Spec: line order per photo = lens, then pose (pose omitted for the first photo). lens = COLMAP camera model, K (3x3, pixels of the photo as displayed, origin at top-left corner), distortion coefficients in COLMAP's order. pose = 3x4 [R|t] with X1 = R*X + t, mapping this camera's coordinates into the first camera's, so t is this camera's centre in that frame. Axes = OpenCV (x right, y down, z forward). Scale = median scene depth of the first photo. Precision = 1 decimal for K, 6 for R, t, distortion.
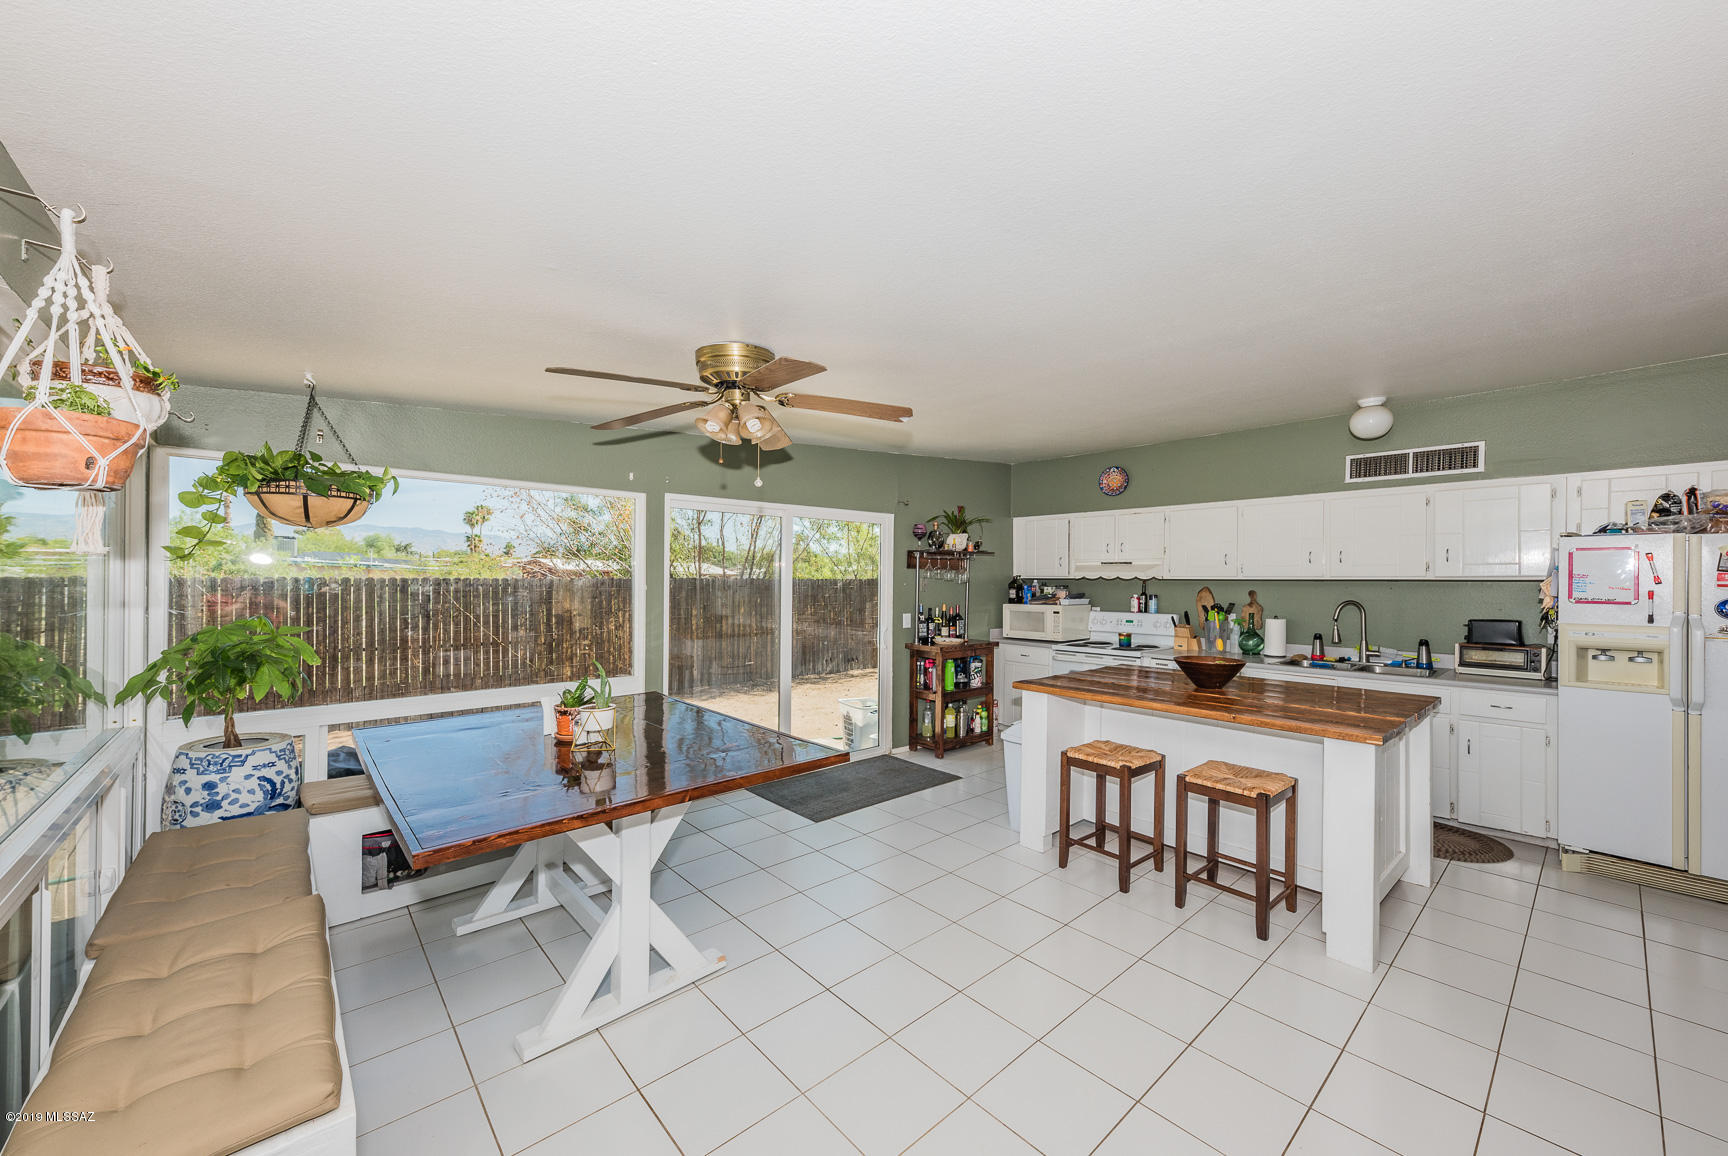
lens RADIAL K [[675.3, 0, 897.9], [0, 675.3, 586.7], [0, 0, 1]] dist [0.005111, -0.001593]
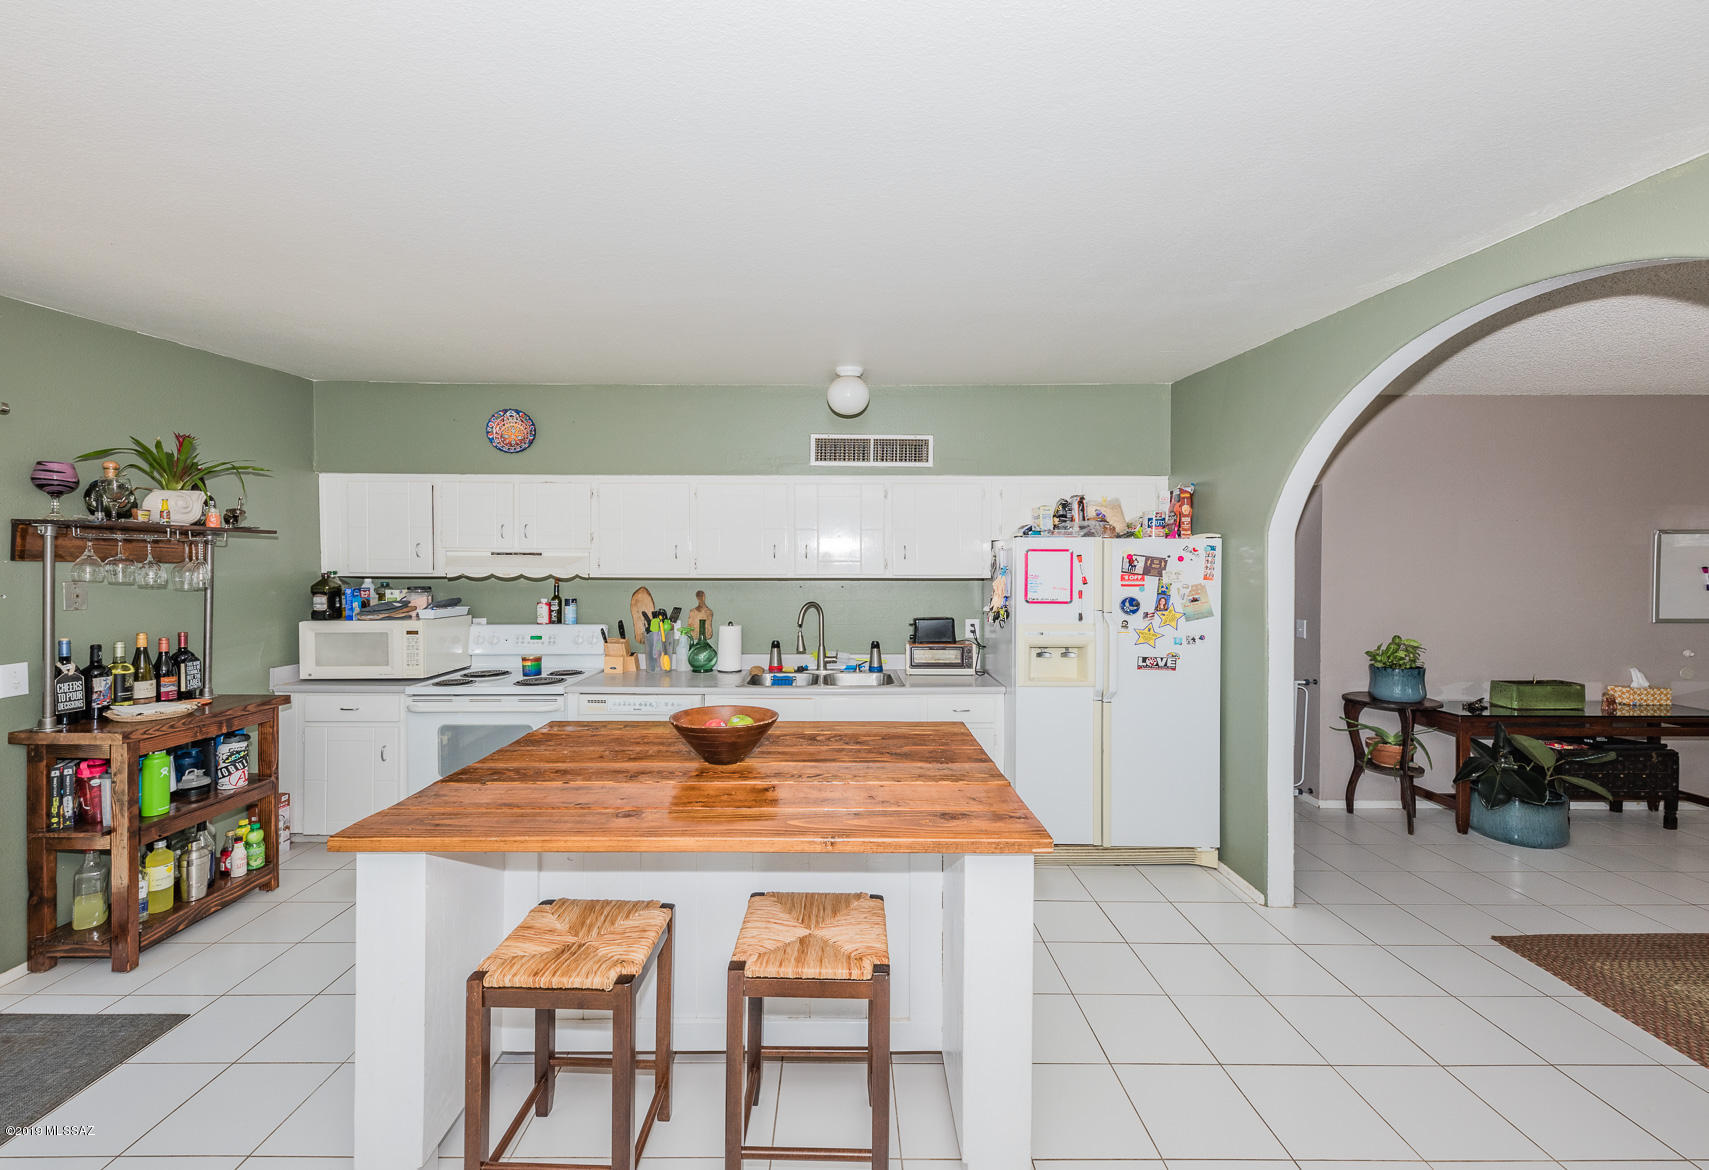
lens RADIAL K [[675.7, 0, 858.9], [0, 675.7, 577.7], [0, 0, 1]] dist [0.013897, -0.001142]
pose [[0.667052, -0.014758, 0.744865, 0.048957], [0.009496, 0.999891, 0.011306, -0.016128], [-0.744950, -0.000468, 0.667120, 0.303992]]
